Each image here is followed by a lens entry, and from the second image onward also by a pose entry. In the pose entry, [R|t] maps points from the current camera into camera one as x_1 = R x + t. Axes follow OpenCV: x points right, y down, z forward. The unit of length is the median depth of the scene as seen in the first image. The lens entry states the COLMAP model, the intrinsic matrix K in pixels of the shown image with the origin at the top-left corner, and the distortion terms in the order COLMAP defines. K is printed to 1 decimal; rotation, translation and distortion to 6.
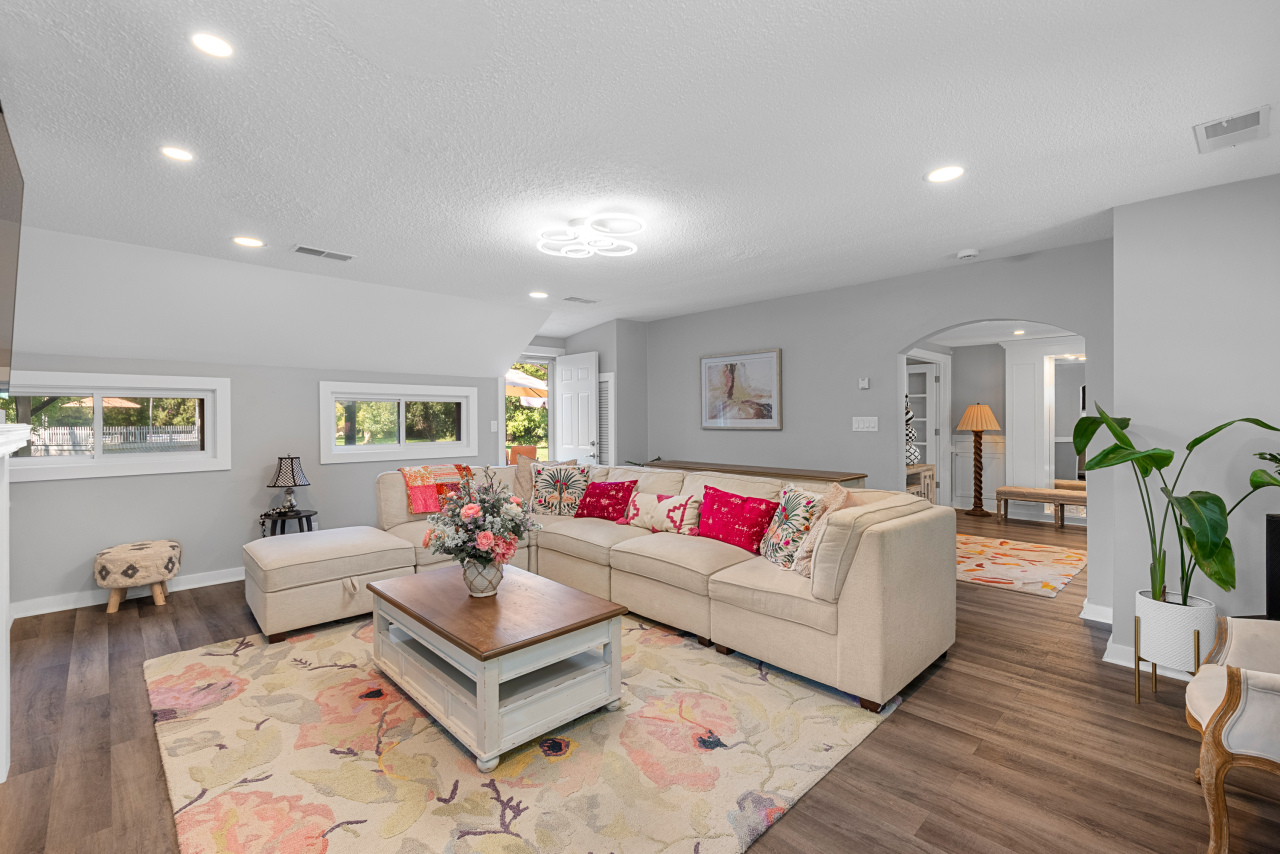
lens RADIAL K [[551.5, 0, 646.7], [0, 551.5, 420.2], [0, 0, 1]] dist [0.003410, 0.000374]
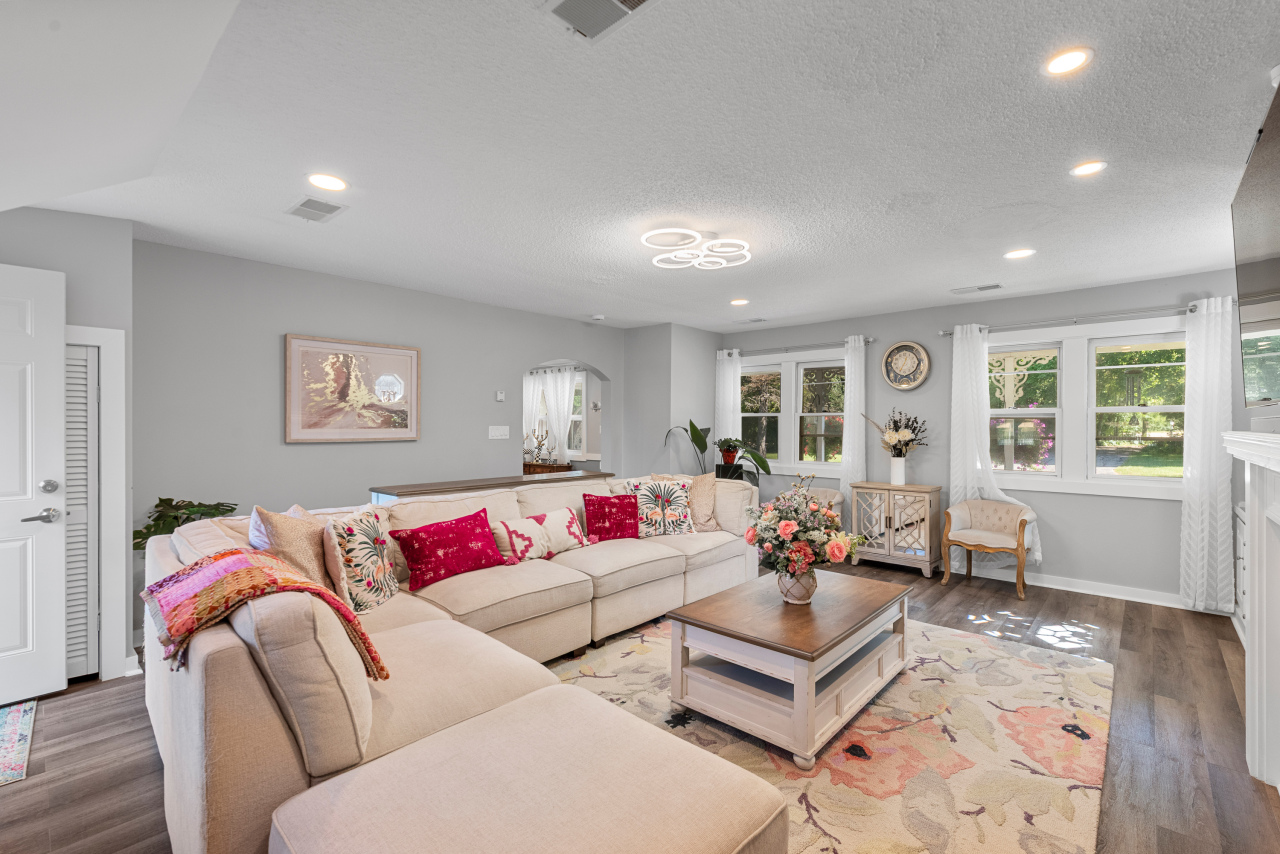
lens RADIAL K [[551.5, 0, 646.3], [0, 551.5, 429.9], [0, 0, 1]] dist [0.003410, 0.000374]
pose [[-0.054889, -0.004003, 0.998484, -1.305358], [0.002772, 0.999988, 0.004161, -0.004194], [-0.998489, 0.002996, -0.054877, 1.348413]]
